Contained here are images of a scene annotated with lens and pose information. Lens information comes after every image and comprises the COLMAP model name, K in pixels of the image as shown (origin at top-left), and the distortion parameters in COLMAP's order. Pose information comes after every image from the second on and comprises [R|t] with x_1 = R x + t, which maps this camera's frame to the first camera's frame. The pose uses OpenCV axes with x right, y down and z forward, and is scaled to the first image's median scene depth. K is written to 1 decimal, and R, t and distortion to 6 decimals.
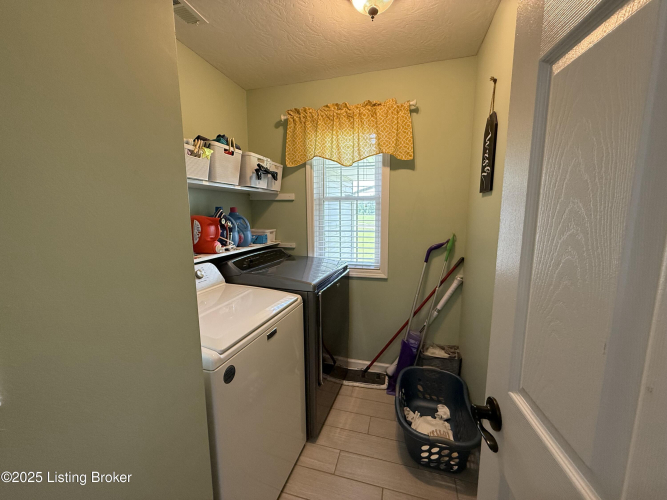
lens RADIAL K [[265.2, 0, 338.4], [0, 265.2, 250.9], [0, 0, 1]] dist [-0.002473, 0.000275]
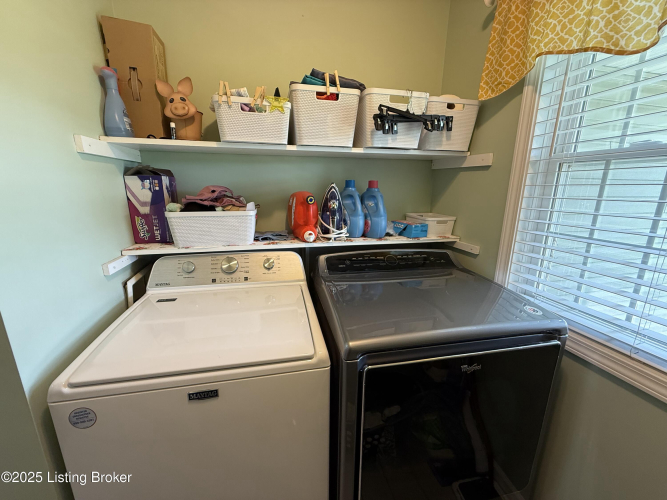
lens RADIAL K [[265.2, 0, 332.1], [0, 265.2, 250.2], [0, 0, 1]] dist [-0.002473, 0.000275]
pose [[0.484749, 0.208026, -0.849555, 0.178727], [-0.136275, 0.977406, 0.161574, -0.076781], [0.863972, 0.037450, 0.502146, 0.514994]]
